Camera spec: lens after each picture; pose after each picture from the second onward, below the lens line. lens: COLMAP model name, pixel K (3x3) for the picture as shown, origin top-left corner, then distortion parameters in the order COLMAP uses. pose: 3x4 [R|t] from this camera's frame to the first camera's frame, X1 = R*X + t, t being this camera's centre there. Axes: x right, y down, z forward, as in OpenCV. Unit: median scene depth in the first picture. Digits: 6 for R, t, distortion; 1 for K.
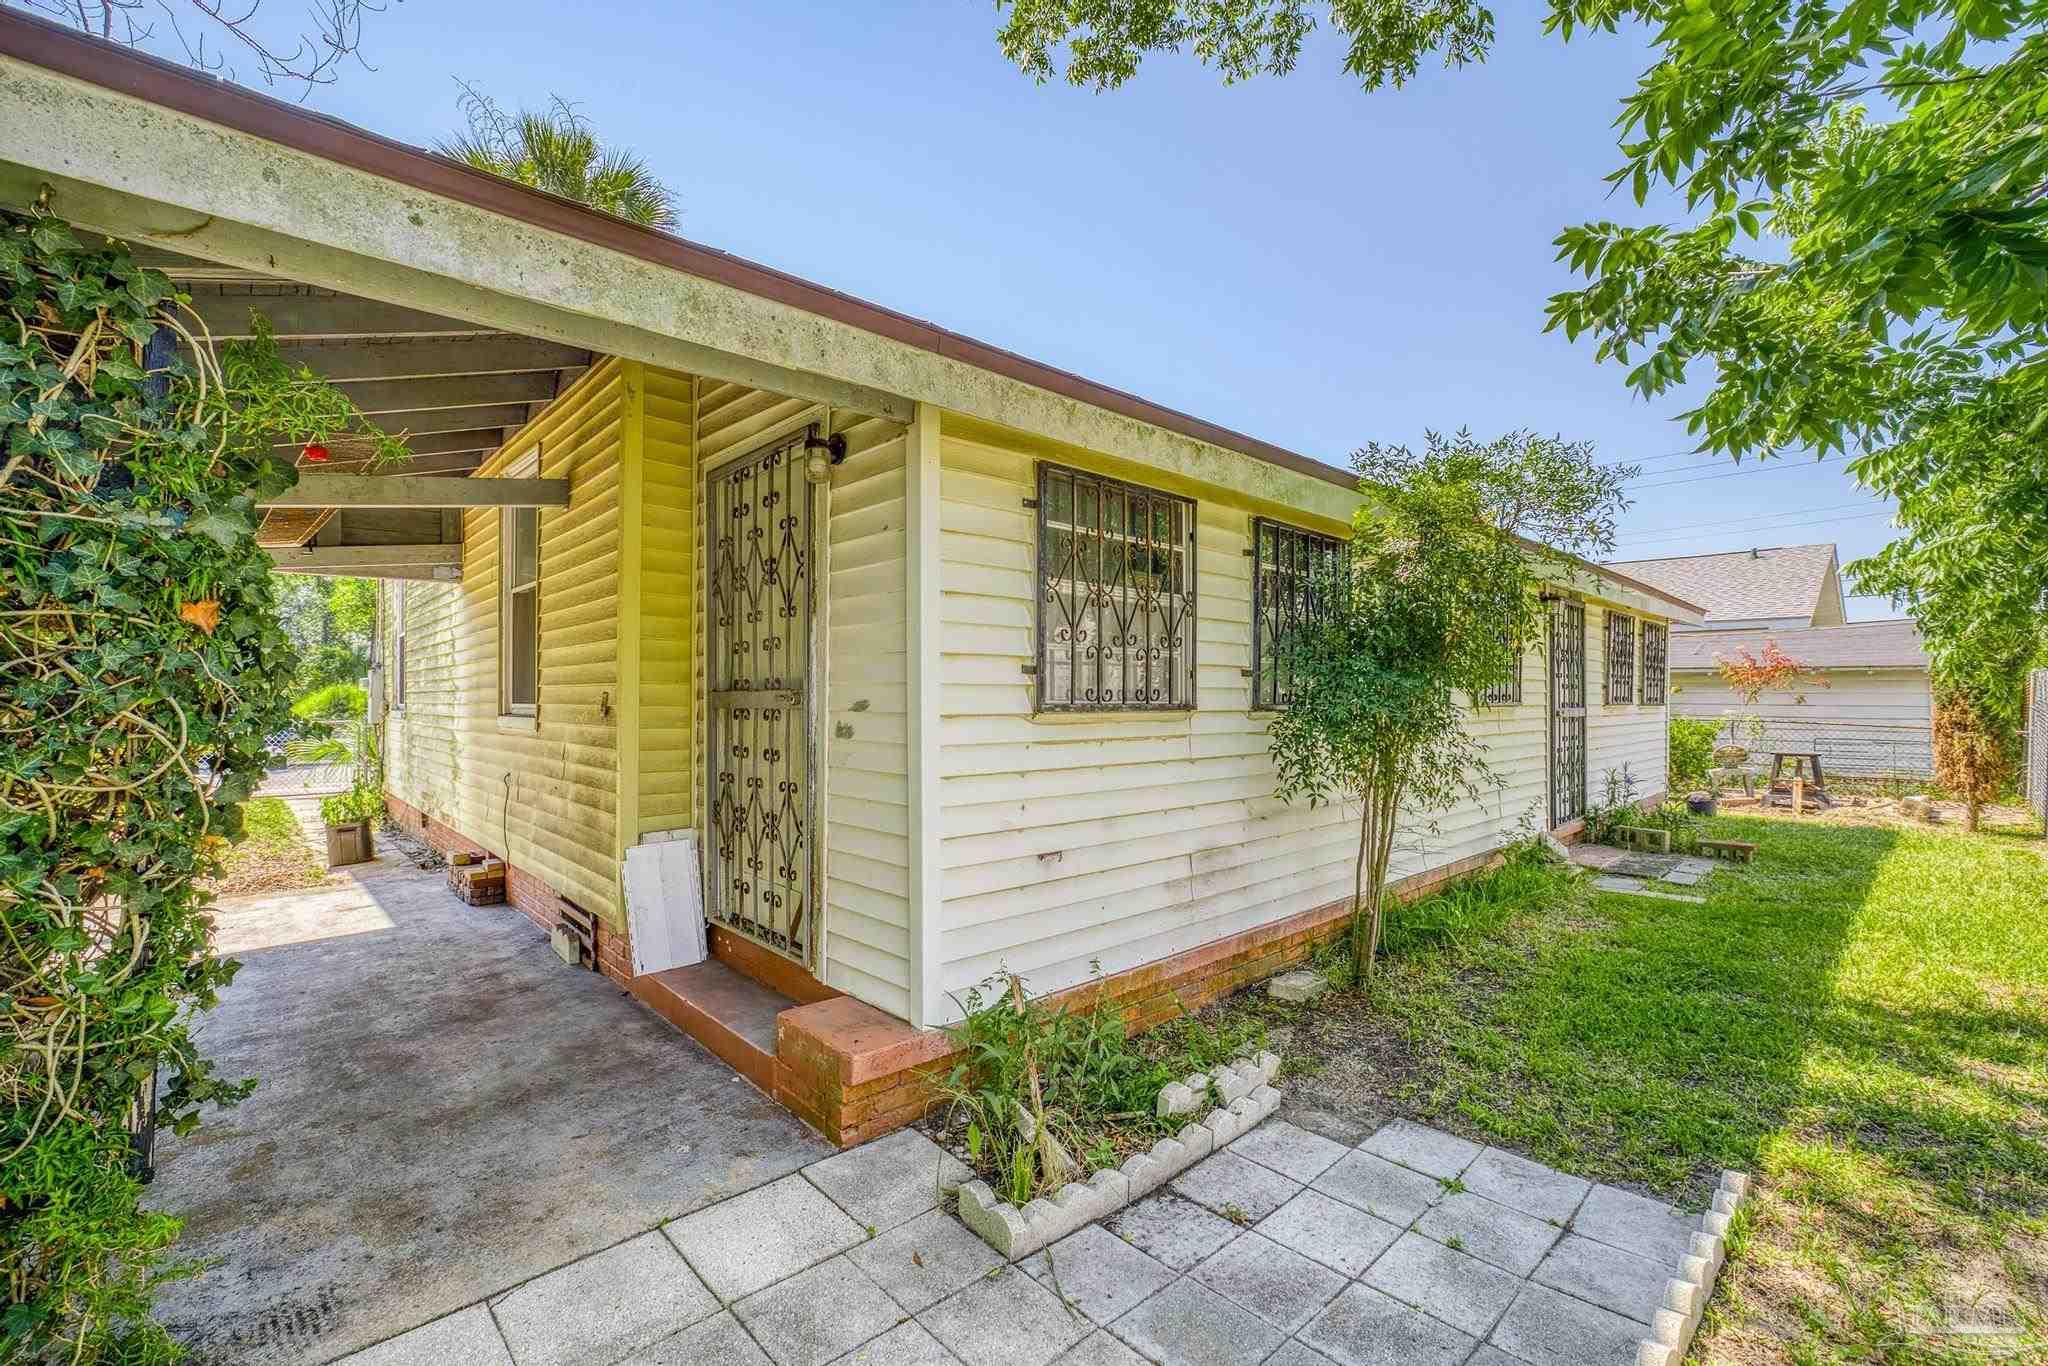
lens RADIAL K [[883.5, 0, 1016.2], [0, 883.5, 691.3], [0, 0, 1]] dist [-0.030263, 0.004868]
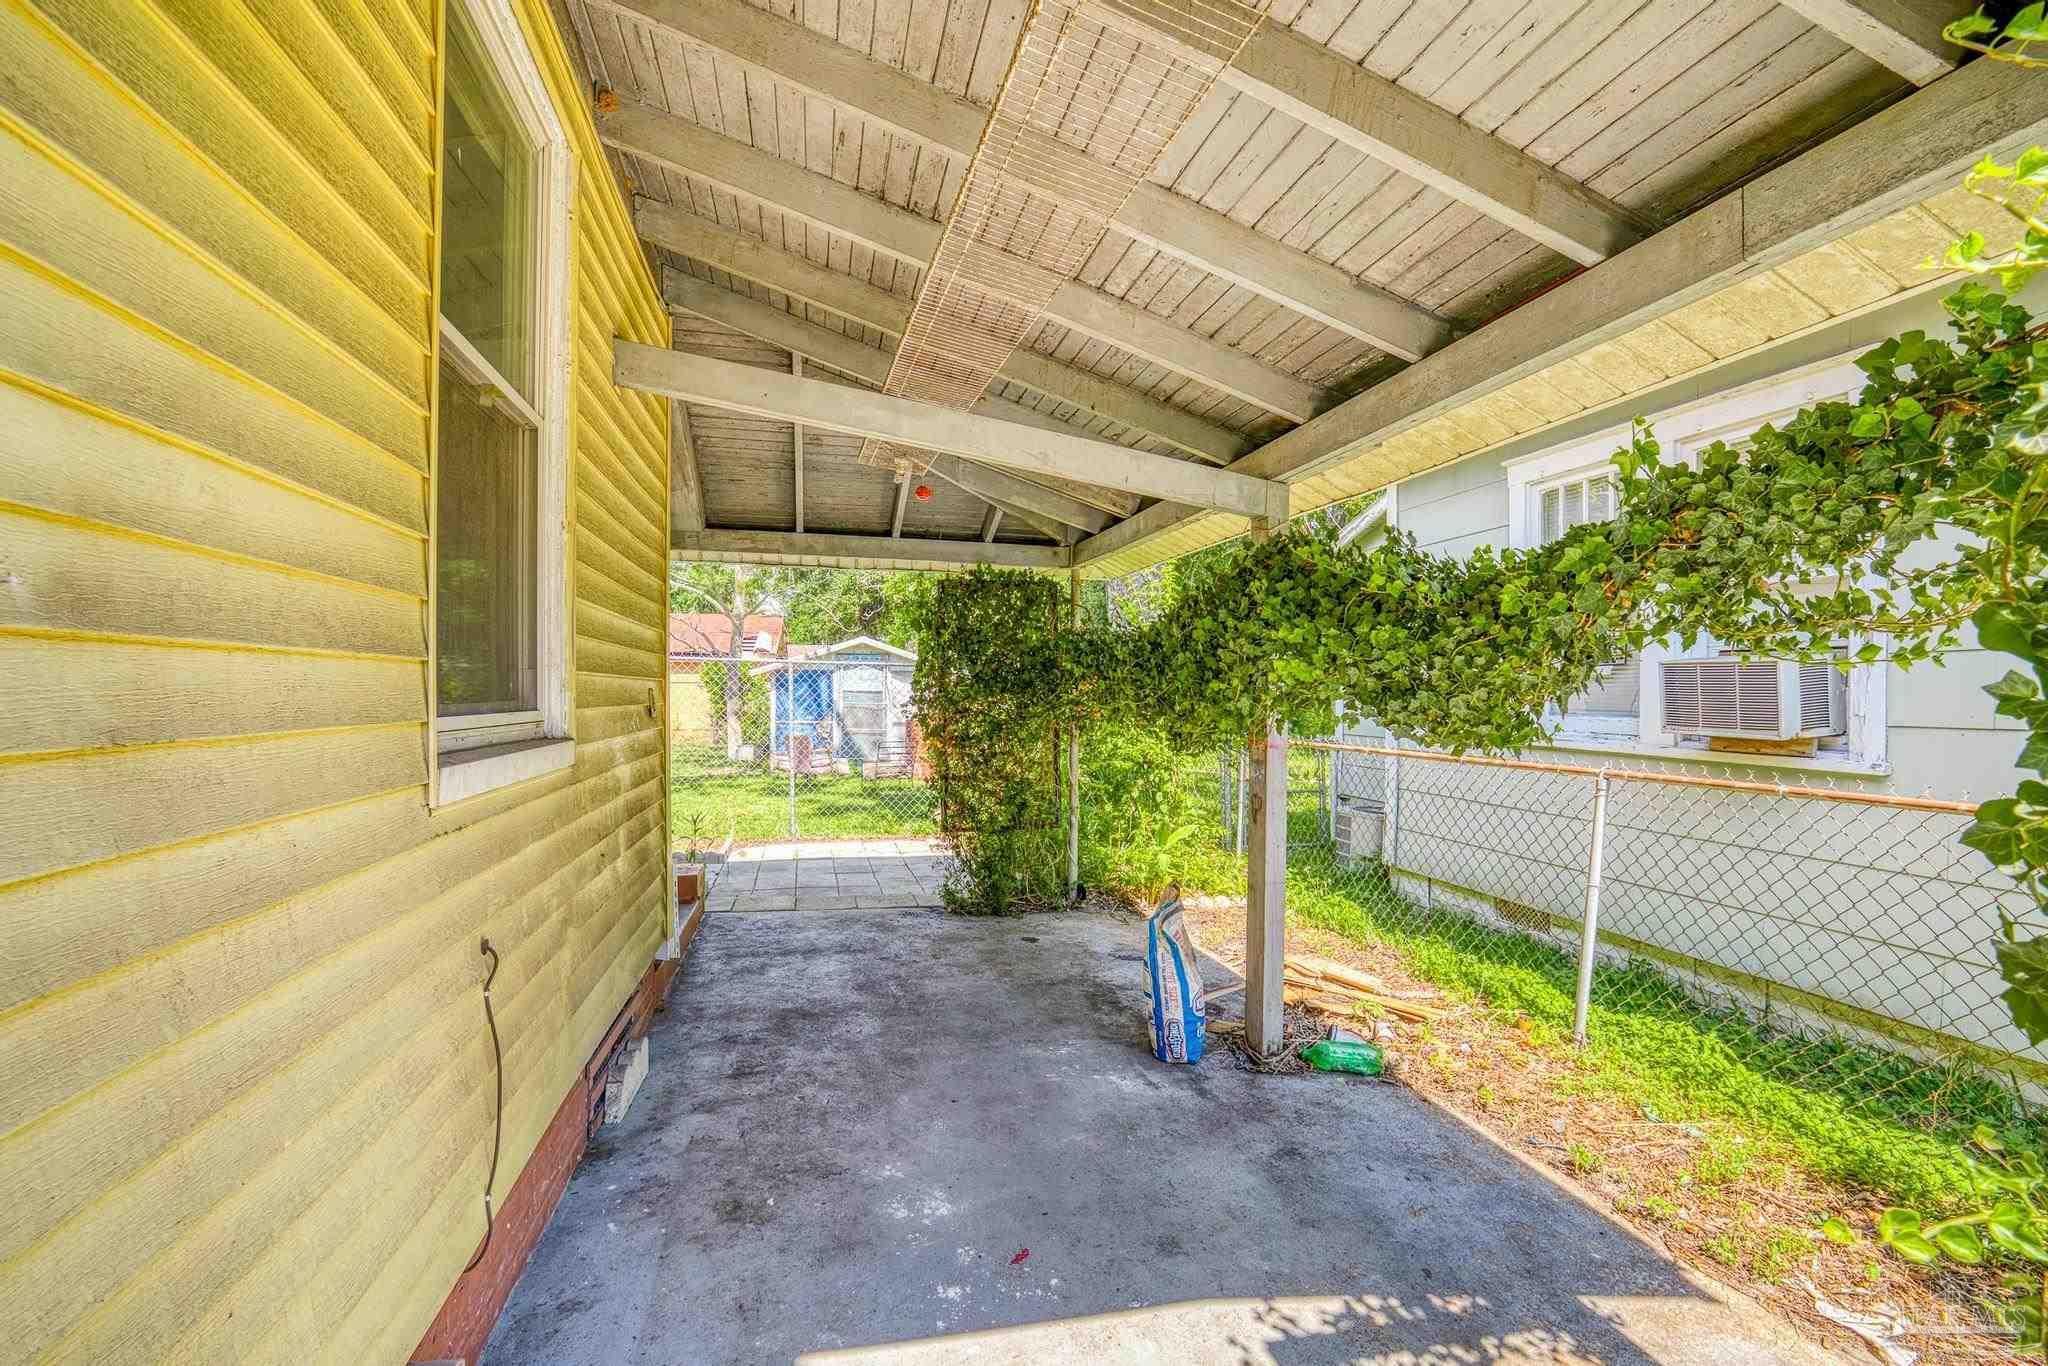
lens RADIAL K [[883.5, 0, 1024.3], [0, 883.5, 691.2], [0, 0, 1]] dist [-0.030263, 0.004868]
pose [[-0.876336, 0.001976, 0.481697, -1.366555], [-0.003571, 0.999937, -0.010597, 0.008253], [-0.481687, -0.011007, -0.876274, 1.798581]]
